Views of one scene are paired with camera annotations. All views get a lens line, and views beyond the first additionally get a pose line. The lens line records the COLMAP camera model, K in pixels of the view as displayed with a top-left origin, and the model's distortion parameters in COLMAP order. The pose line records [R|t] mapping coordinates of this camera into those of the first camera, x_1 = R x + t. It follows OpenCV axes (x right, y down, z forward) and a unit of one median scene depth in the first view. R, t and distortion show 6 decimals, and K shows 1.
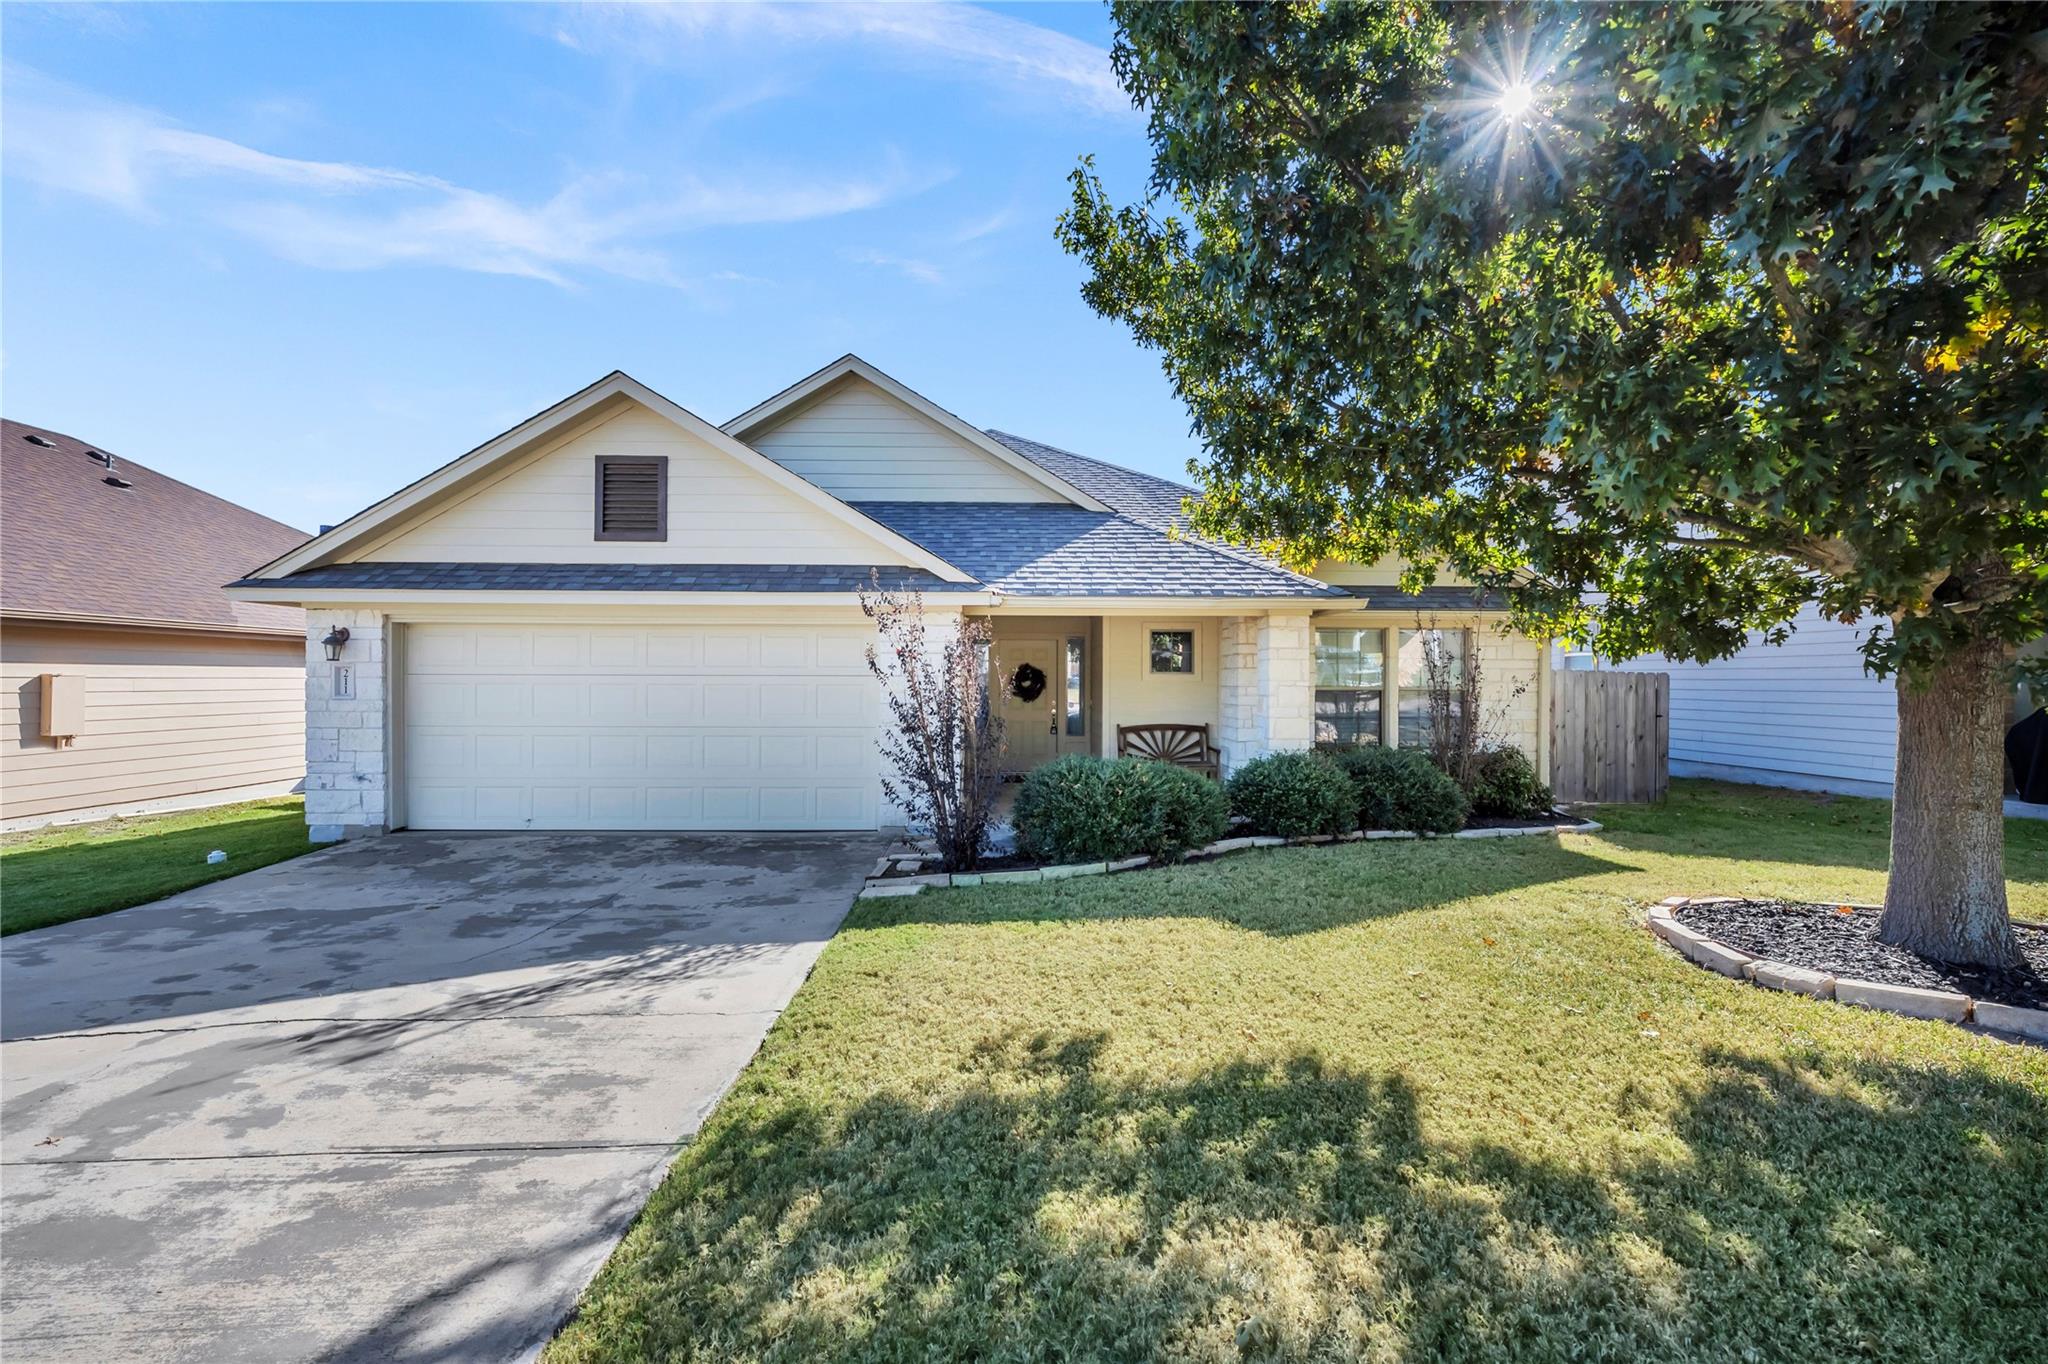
lens RADIAL K [[824.8, 0, 1024.0], [0, 824.8, 682.0], [0, 0, 1]] dist [-0.003384, -0.000423]
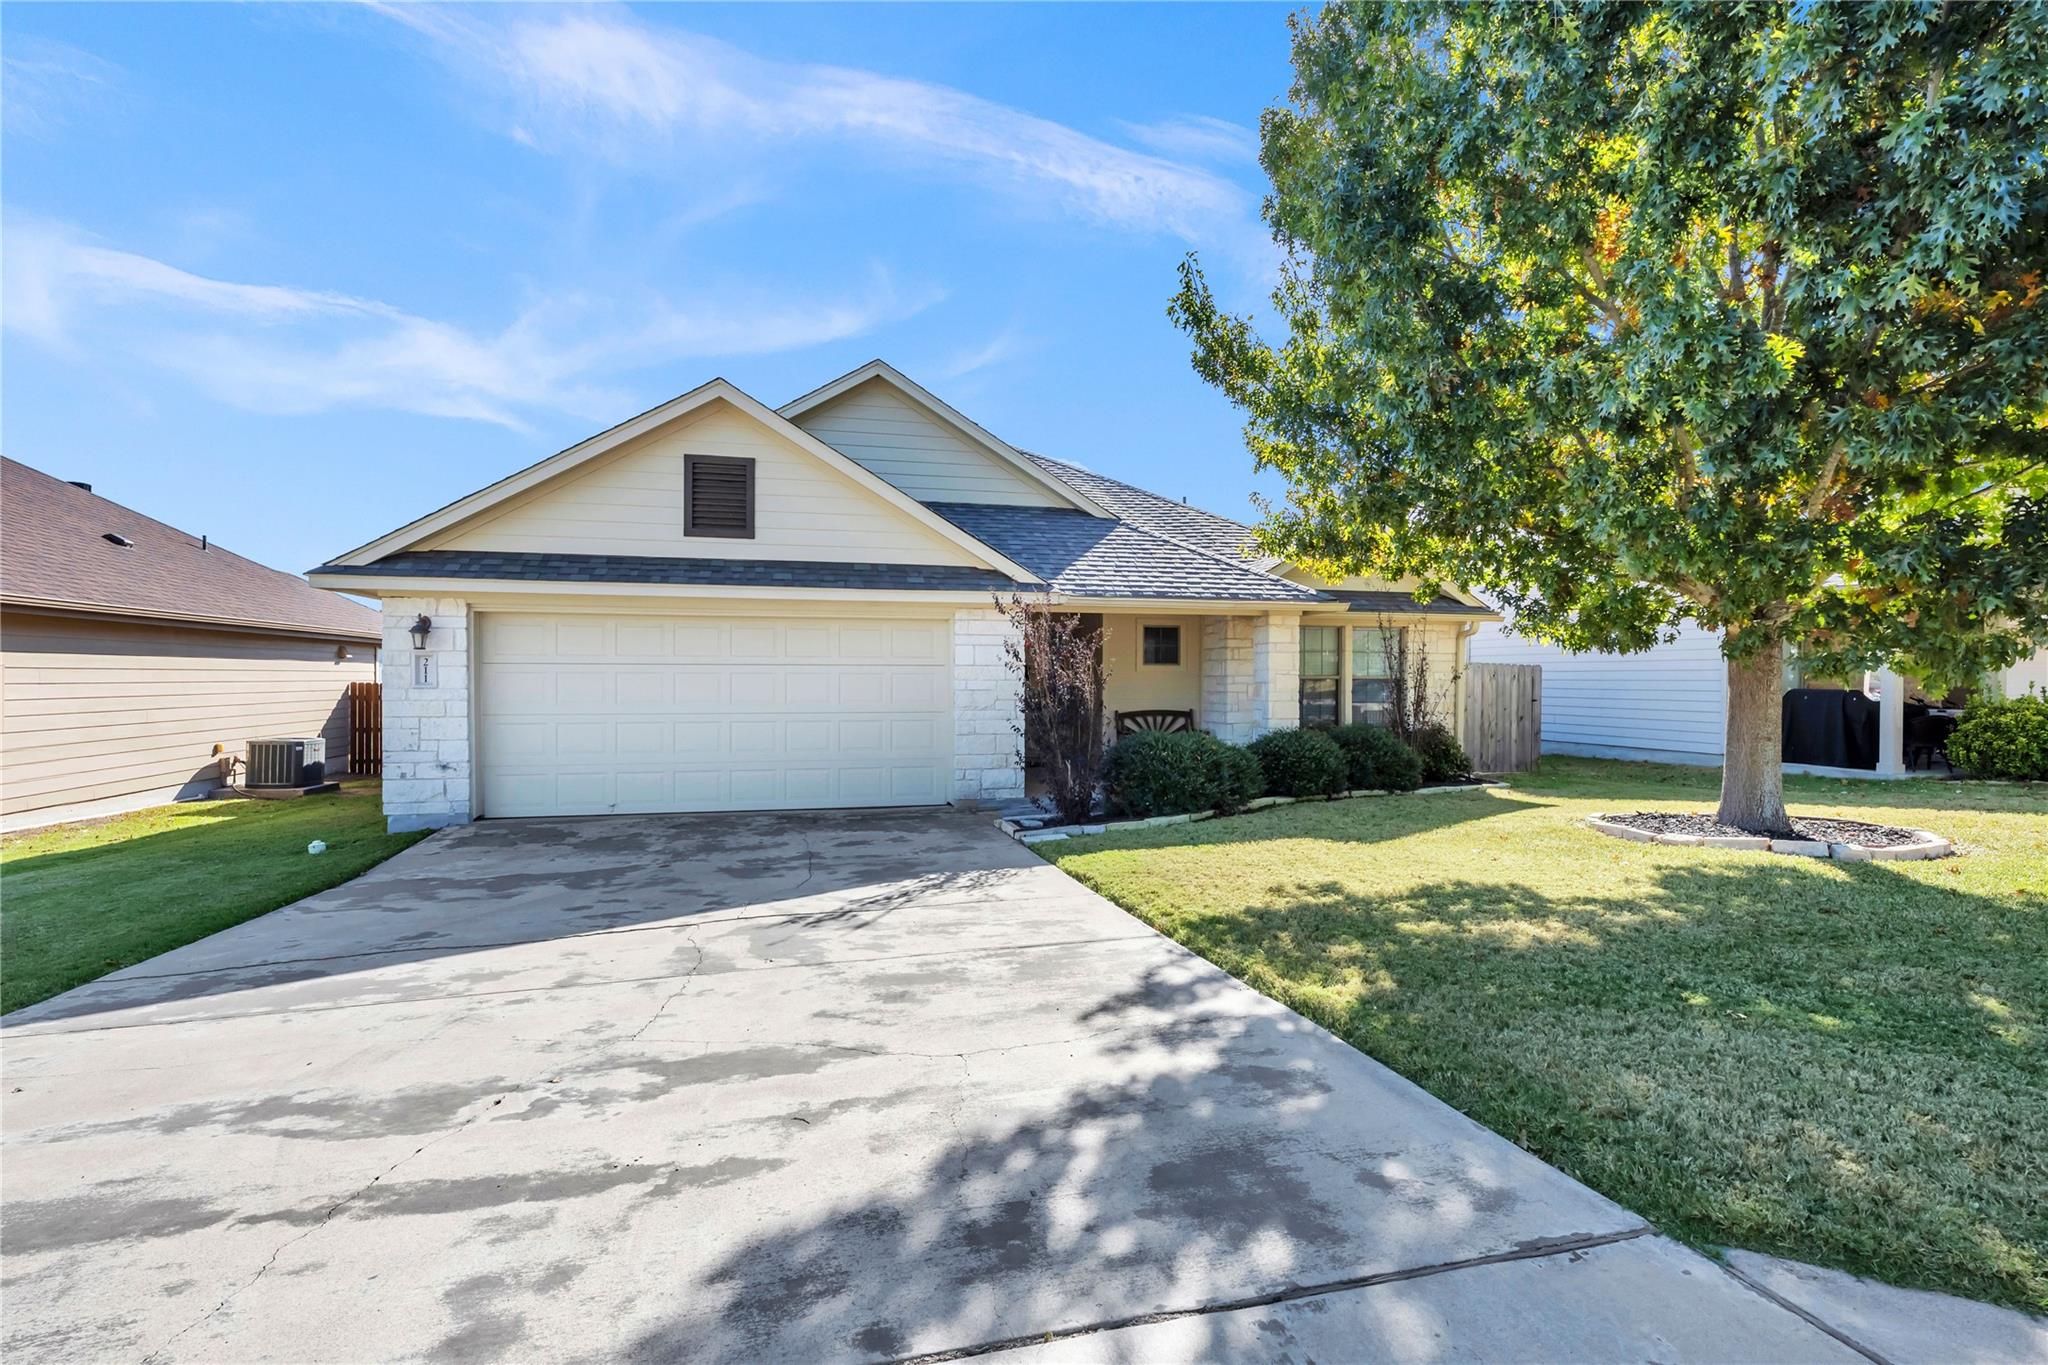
lens RADIAL K [[951.5, 0, 1020.4], [0, 951.5, 691.9], [0, 0, 1]] dist [0.000010, 0.000176]
pose [[0.975918, -0.004847, 0.218082, -0.379353], [0.002044, 0.999912, 0.013073, 0.012173], [-0.218126, -0.012313, 0.975843, -0.283872]]
